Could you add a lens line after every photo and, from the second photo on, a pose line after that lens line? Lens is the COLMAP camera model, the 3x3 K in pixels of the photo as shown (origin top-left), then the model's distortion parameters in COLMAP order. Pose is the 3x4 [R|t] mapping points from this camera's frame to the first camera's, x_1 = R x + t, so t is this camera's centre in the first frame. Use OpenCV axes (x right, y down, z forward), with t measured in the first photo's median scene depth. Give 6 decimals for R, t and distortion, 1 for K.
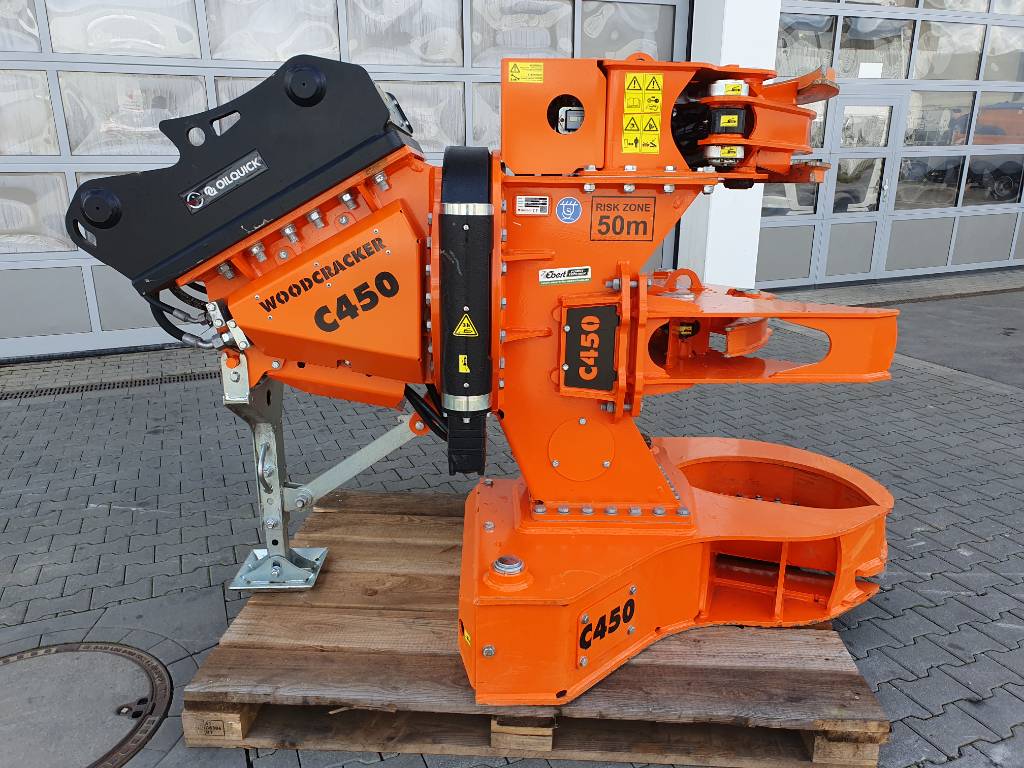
lens RADIAL K [[794.8, 0, 512.0], [0, 794.8, 384.0], [0, 0, 1]] dist [0.016328, 0.001819]
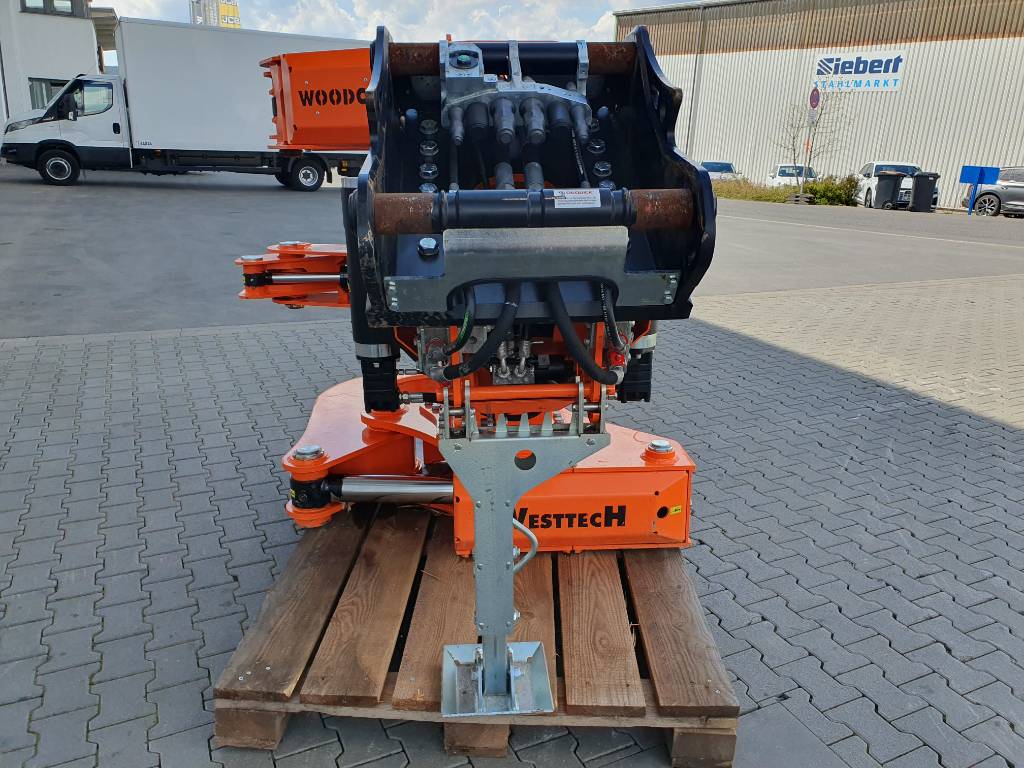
lens RADIAL K [[786.6, 0, 508.0], [0, 786.6, 386.1], [0, 0, 1]] dist [0.037023, -0.009061]
pose [[-0.036119, -0.308212, 0.950632, -1.157942], [0.252705, 0.917520, 0.307078, -0.316874], [-0.966869, 0.251321, 0.044747, 1.113981]]
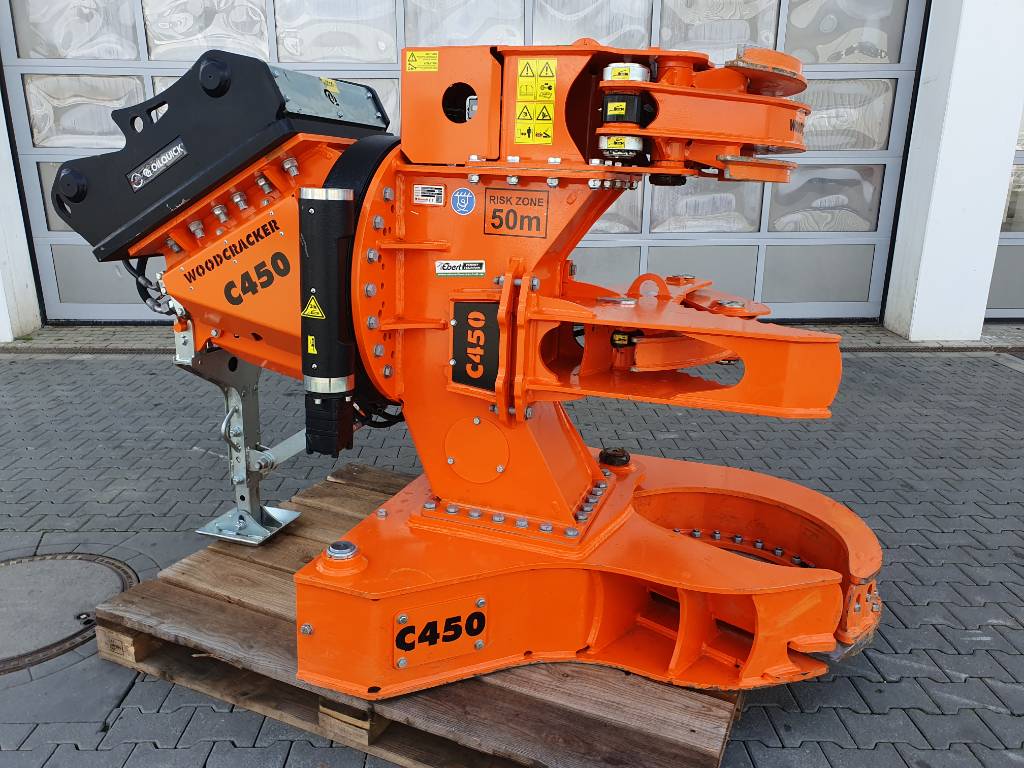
lens RADIAL K [[799.2, 0, 511.0], [0, 799.2, 372.8], [0, 0, 1]] dist [0.013832, 0.003583]
pose [[0.932008, 0.108058, -0.345955, 0.498282], [-0.113802, 0.993496, 0.003733, -0.020968], [0.344109, 0.035892, 0.938244, 0.113187]]
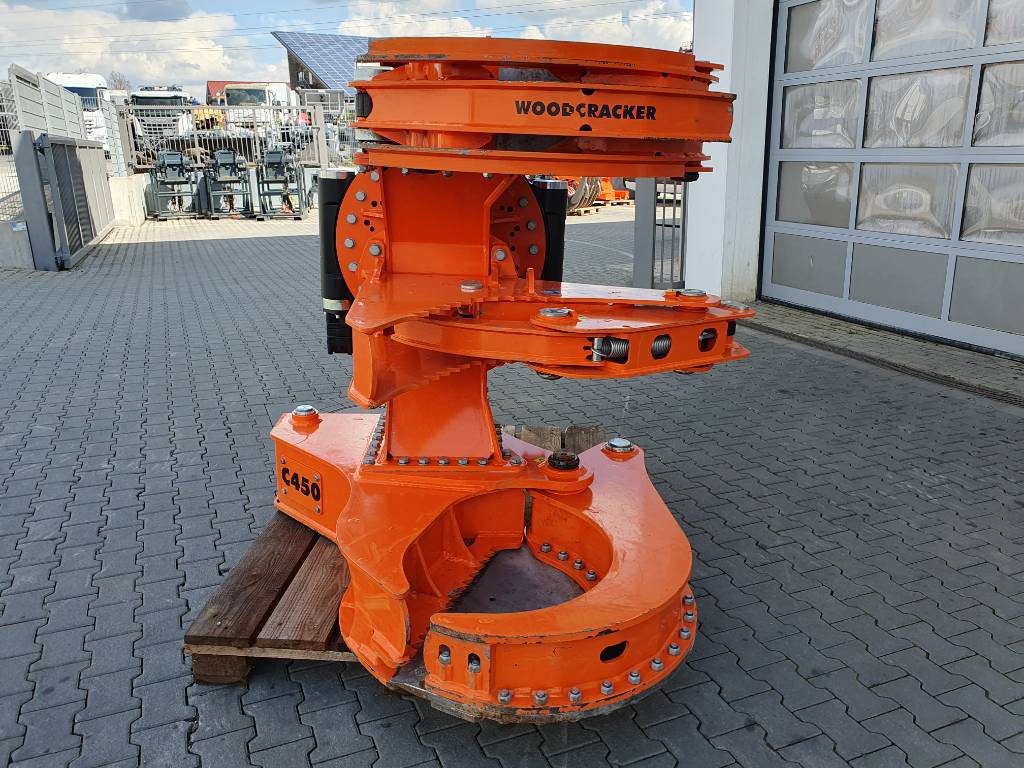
lens RADIAL K [[799.4, 0, 524.3], [0, 799.4, 381.8], [0, 0, 1]] dist [0.003769, 0.038377]
pose [[0.019603, 0.280014, -0.959796, 1.391833], [-0.280974, 0.922836, 0.263492, -0.327330], [0.959515, 0.264512, 0.096767, 1.188687]]
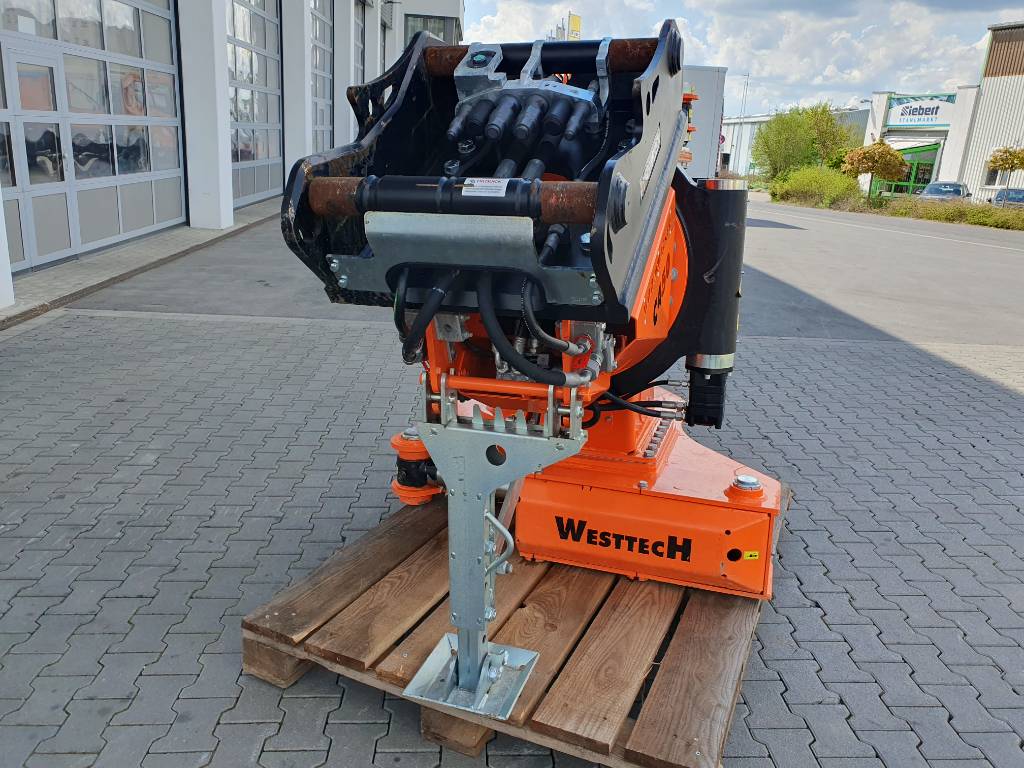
lens RADIAL K [[792.9, 0, 515.9], [0, 792.9, 376.7], [0, 0, 1]] dist [0.013015, 0.009691]
pose [[0.346573, -0.250427, 0.903977, -1.113471], [0.222042, 0.958217, 0.180325, -0.208318], [-0.911364, 0.138225, 0.387697, 0.797531]]
